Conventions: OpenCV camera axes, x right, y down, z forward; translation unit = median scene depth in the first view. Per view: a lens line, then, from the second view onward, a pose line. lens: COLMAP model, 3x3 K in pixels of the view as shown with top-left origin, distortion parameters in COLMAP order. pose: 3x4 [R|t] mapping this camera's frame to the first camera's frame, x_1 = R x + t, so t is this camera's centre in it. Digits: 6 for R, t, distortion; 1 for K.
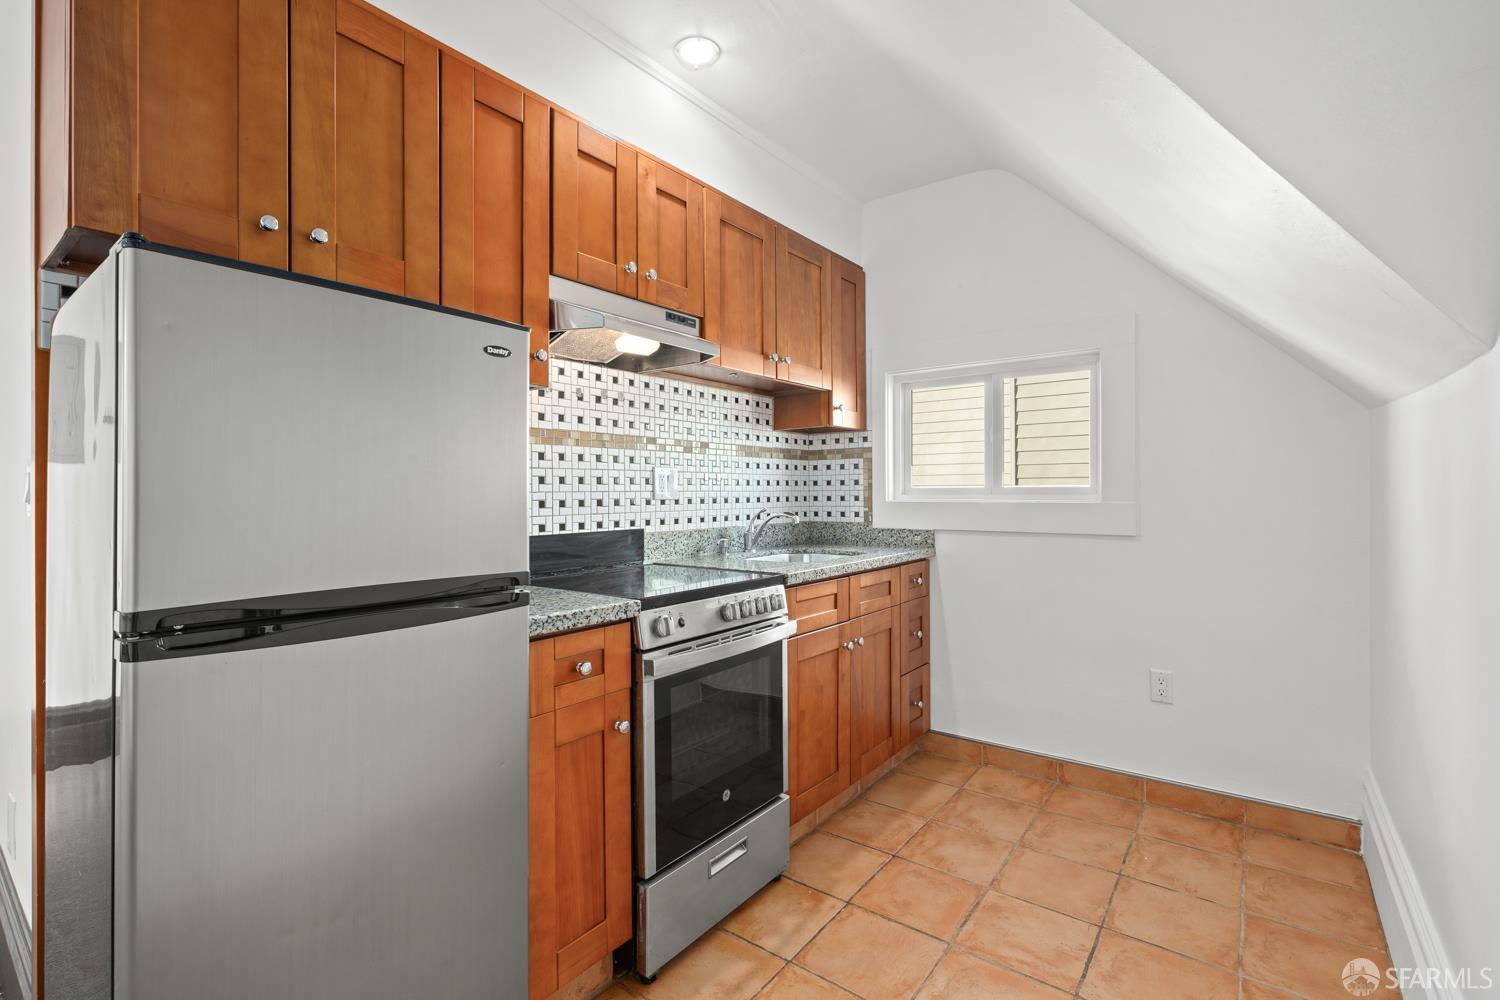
lens RADIAL K [[678.5, 0, 749.9], [0, 678.5, 495.3], [0, 0, 1]] dist [-0.003905, 0.000541]
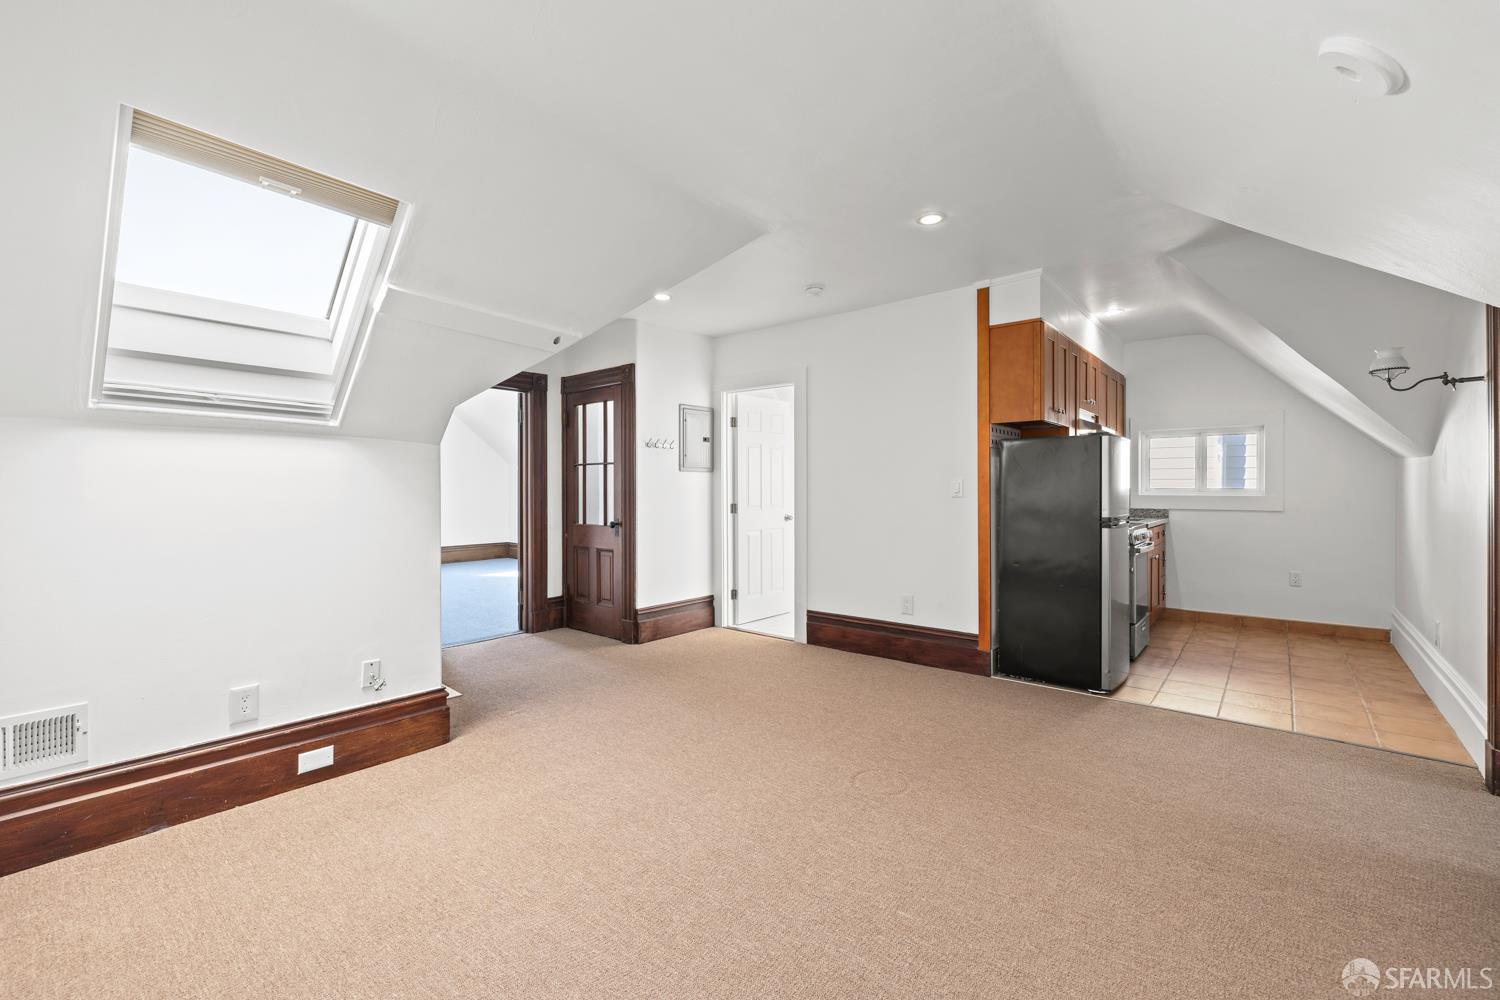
lens RADIAL K [[634.9, 0, 749.4], [0, 634.9, 496.9], [0, 0, 1]] dist [-0.001102, 0.000332]
pose [[0.999275, 0.001412, -0.038049, -1.014816], [-0.001228, 0.999987, 0.004855, 0.007639], [0.038055, -0.004804, 0.999264, -1.052697]]
